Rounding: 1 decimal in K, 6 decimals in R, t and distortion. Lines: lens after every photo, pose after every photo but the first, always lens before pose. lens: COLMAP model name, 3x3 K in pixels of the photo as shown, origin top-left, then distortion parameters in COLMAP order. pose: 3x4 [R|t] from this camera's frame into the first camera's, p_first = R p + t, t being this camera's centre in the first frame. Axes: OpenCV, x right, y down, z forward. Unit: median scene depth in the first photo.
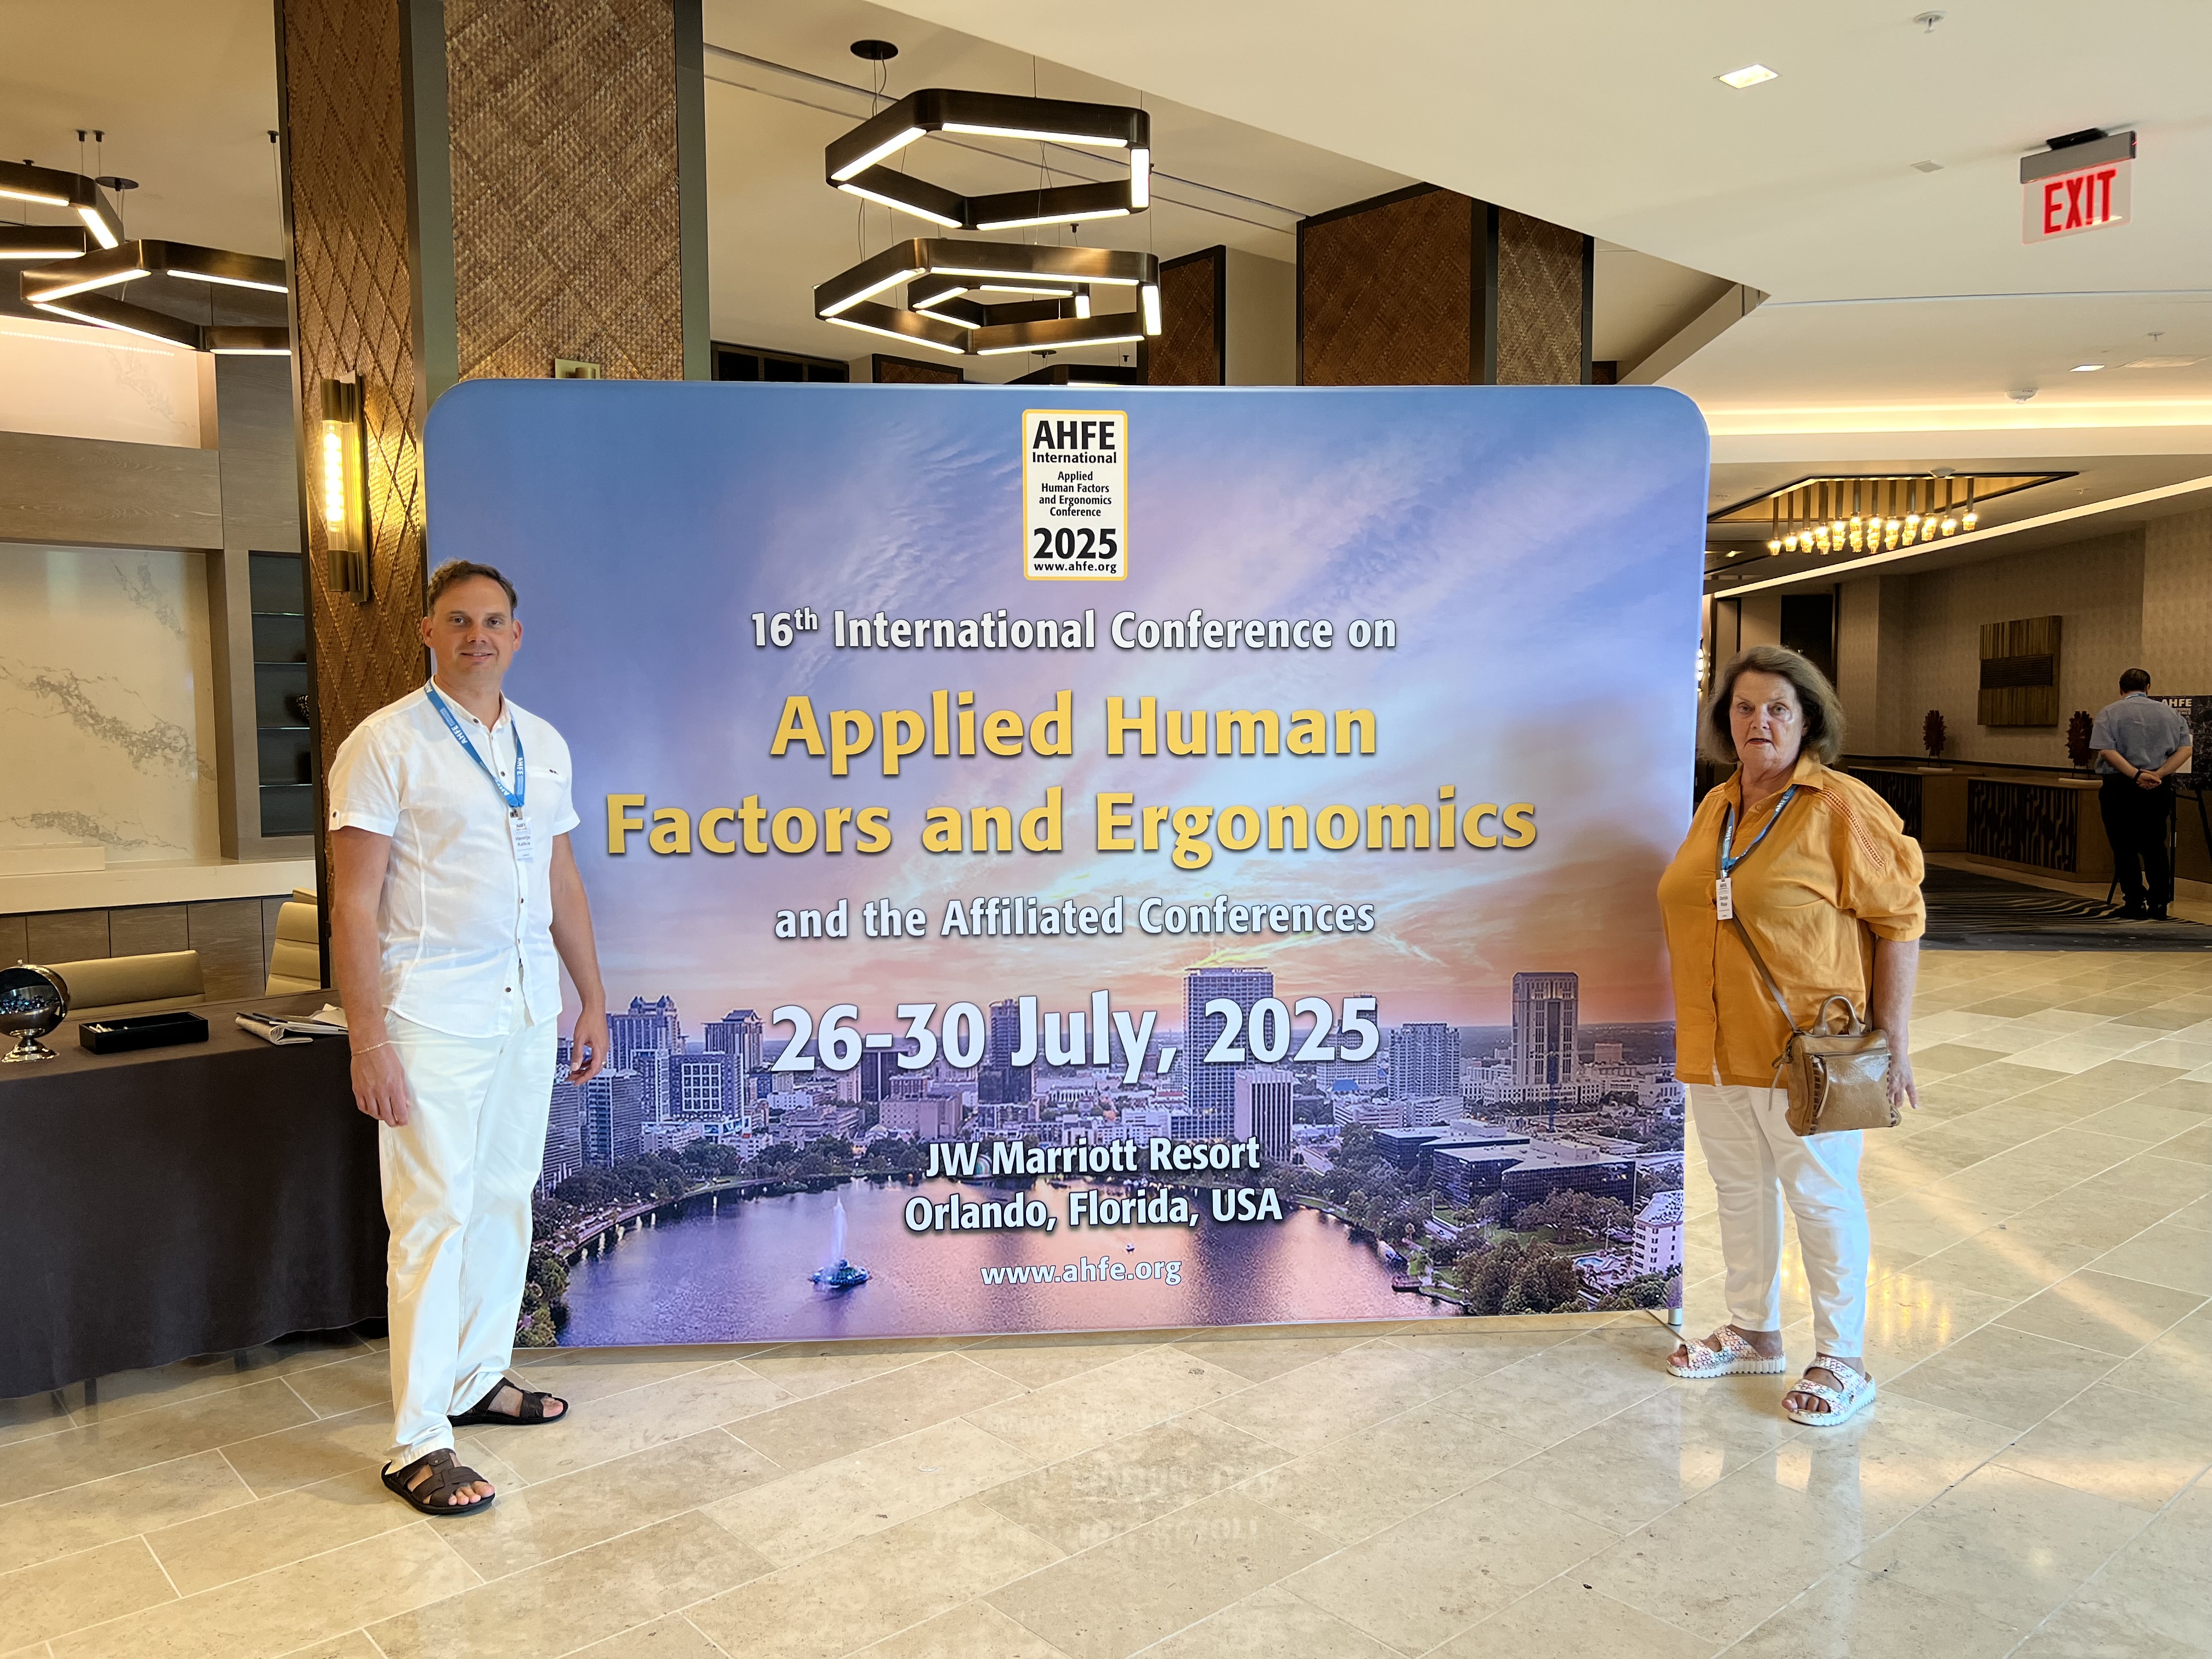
lens RADIAL K [[1629.8, 0, 1106.0], [0, 1629.8, 829.5], [0, 0, 1]] dist [0.110269, -0.089756]
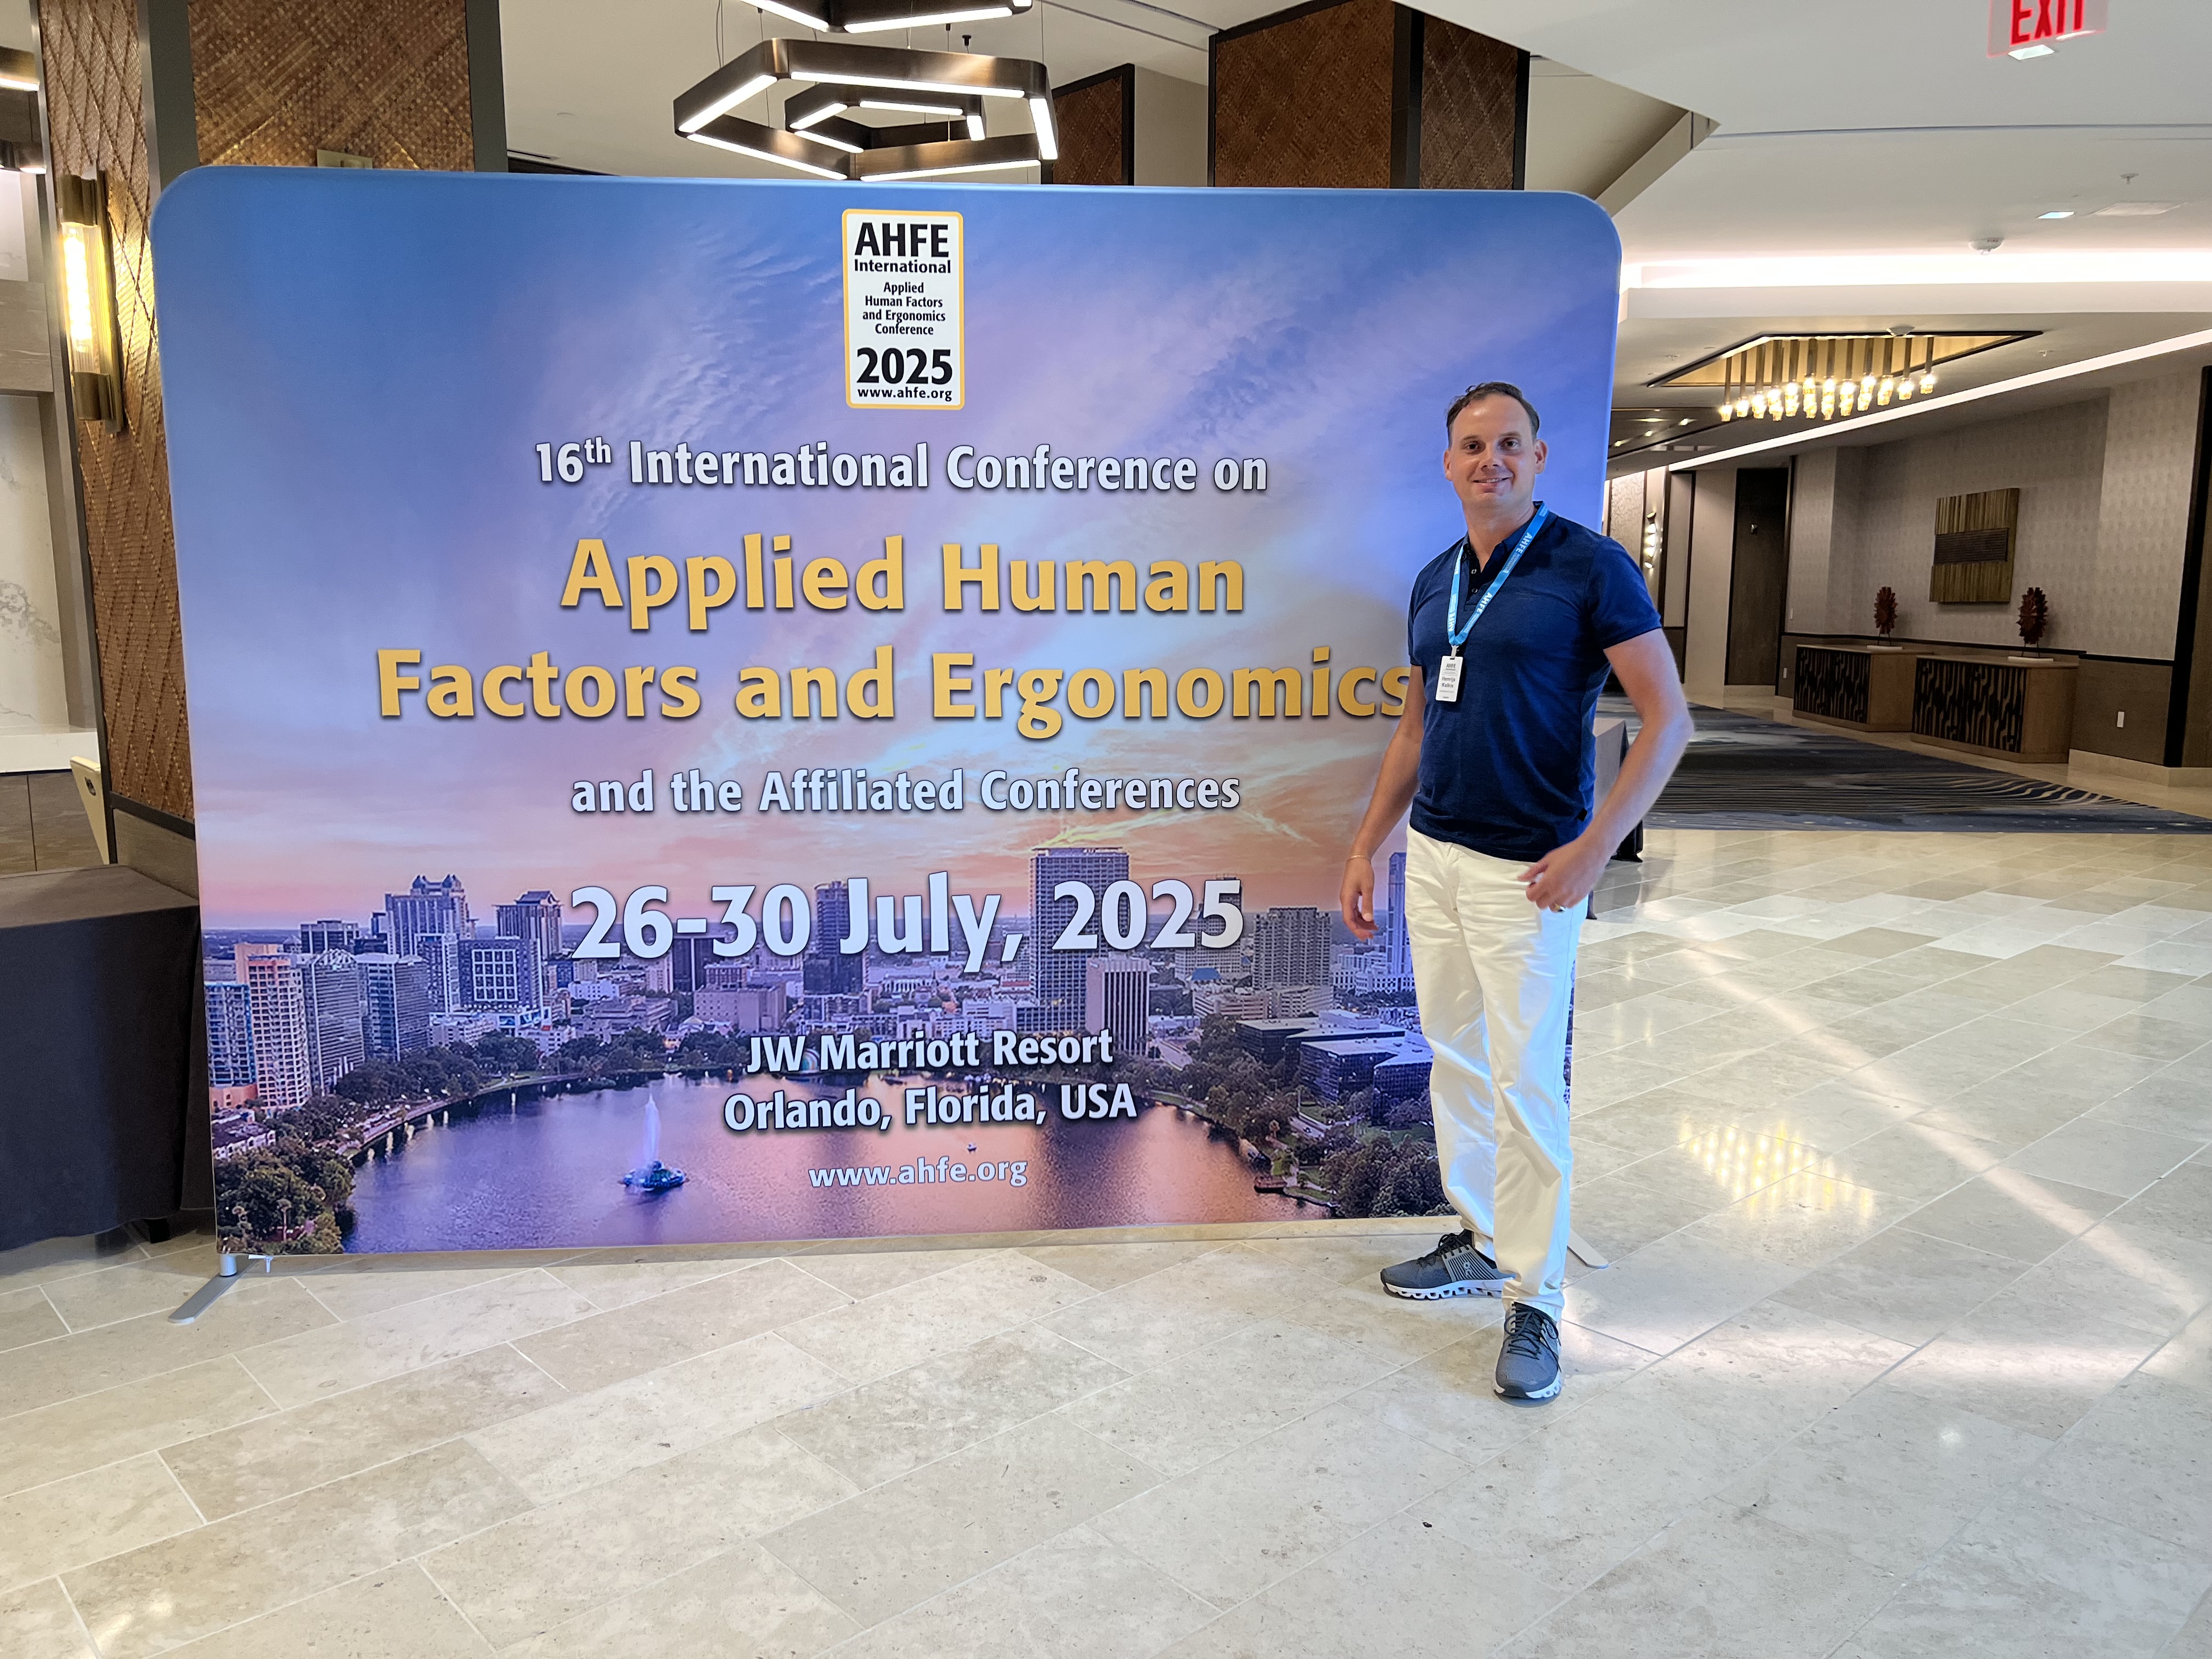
lens RADIAL K [[1573.2, 0, 1106.0], [0, 1573.2, 829.5], [0, 0, 1]] dist [0.109698, -0.089943]
pose [[0.999970, 0.003386, 0.007006, 0.084068], [-0.003887, 0.997339, 0.072794, 0.011137], [-0.006741, -0.072819, 0.997322, 0.124941]]
